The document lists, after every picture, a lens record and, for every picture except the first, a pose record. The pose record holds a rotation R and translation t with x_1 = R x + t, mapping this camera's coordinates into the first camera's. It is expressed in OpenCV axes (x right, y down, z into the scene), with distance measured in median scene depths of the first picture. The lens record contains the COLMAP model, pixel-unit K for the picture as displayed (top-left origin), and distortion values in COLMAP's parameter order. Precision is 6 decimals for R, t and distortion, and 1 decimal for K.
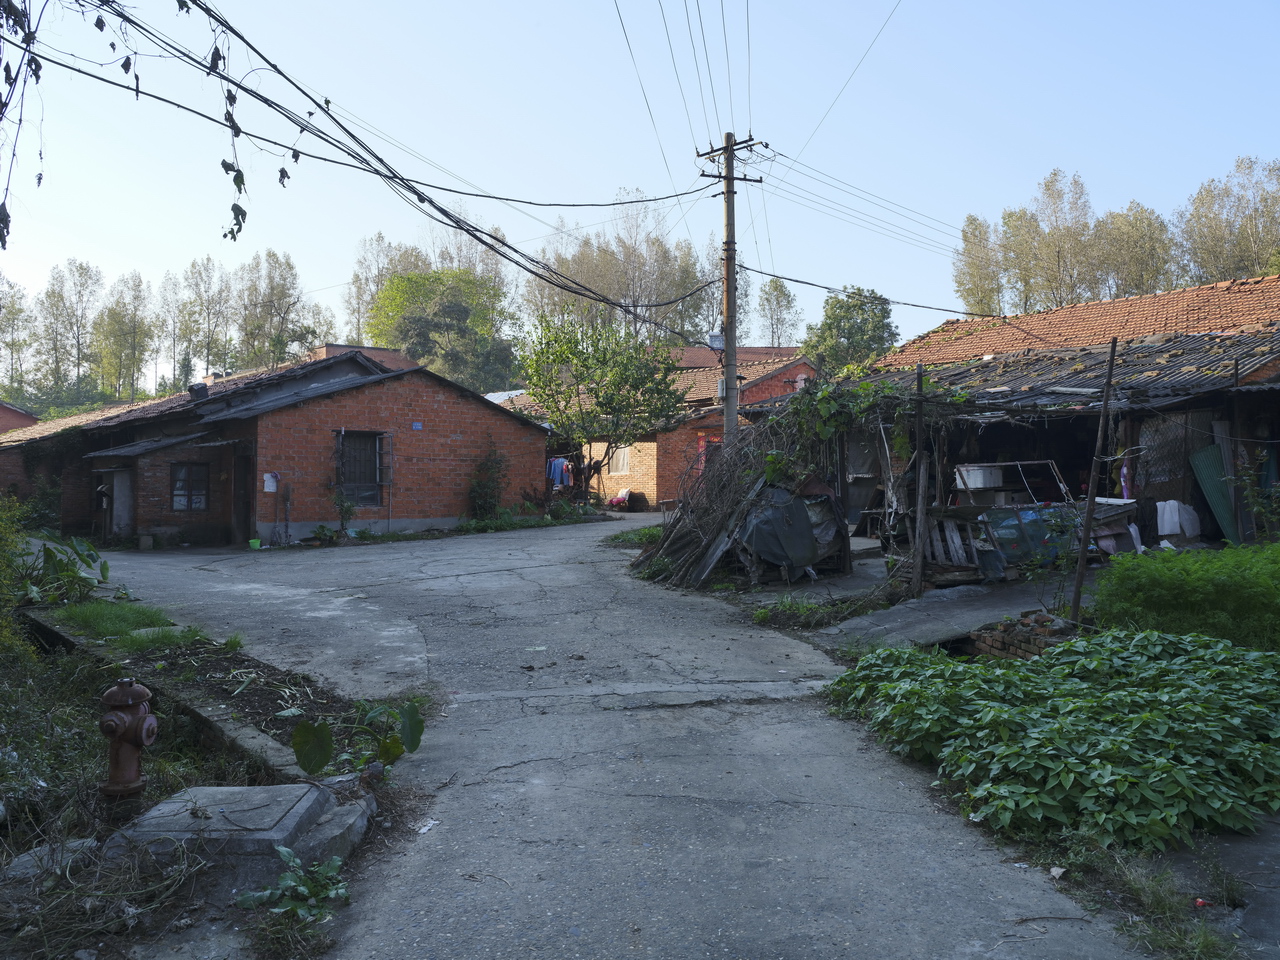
lens RADIAL K [[902.3, 0, 640.0], [0, 902.3, 480.0], [0, 0, 1]] dist [-0.008439, -0.000244]
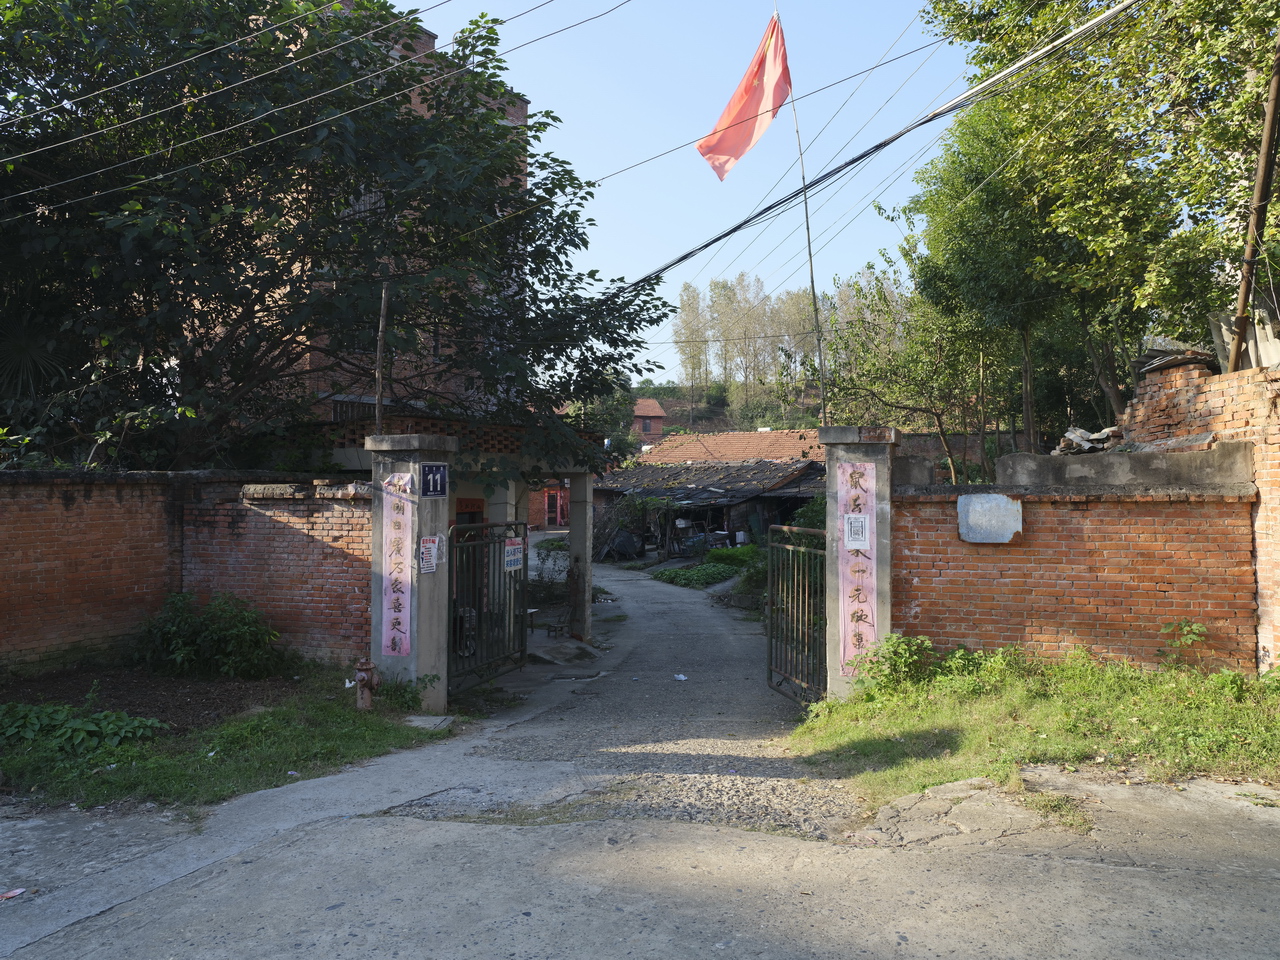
lens RADIAL K [[913.4, 0, 640.0], [0, 913.4, 480.0], [0, 0, 1]] dist [-0.002802, -0.000118]
pose [[0.955385, 0.001984, 0.295358, -0.493683], [-0.001135, 0.999995, -0.003048, -0.105697], [-0.295362, 0.002577, 0.955382, -1.393161]]
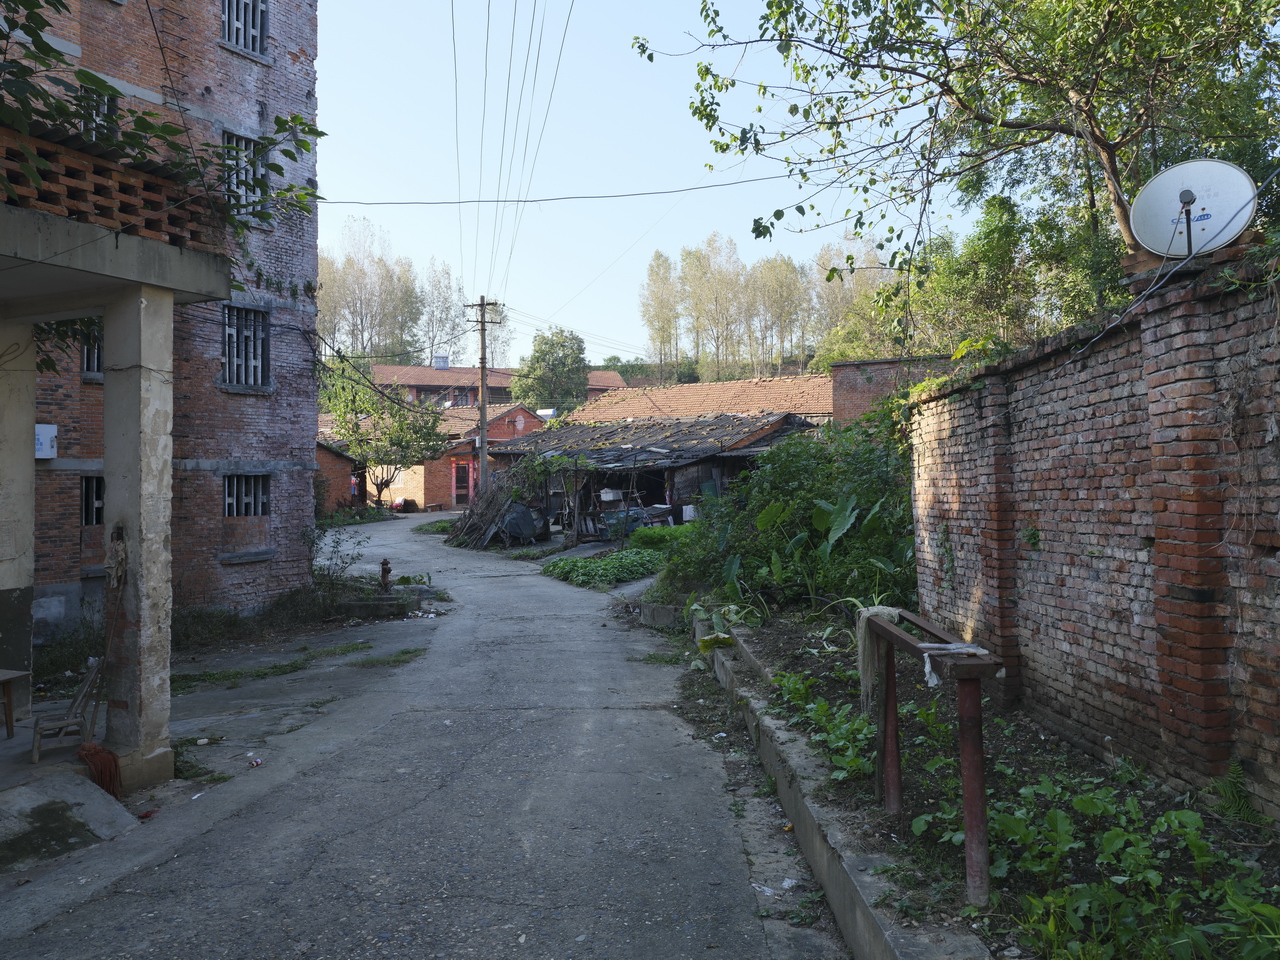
lens RADIAL K [[902.3, 0, 640.0], [0, 902.3, 480.0], [0, 0, 1]] dist [-0.008439, -0.000244]
pose [[0.948970, -0.007815, 0.315270, -0.172395], [0.005825, 0.999957, 0.007253, -0.041333], [-0.315313, -0.005046, 0.948974, -0.791987]]
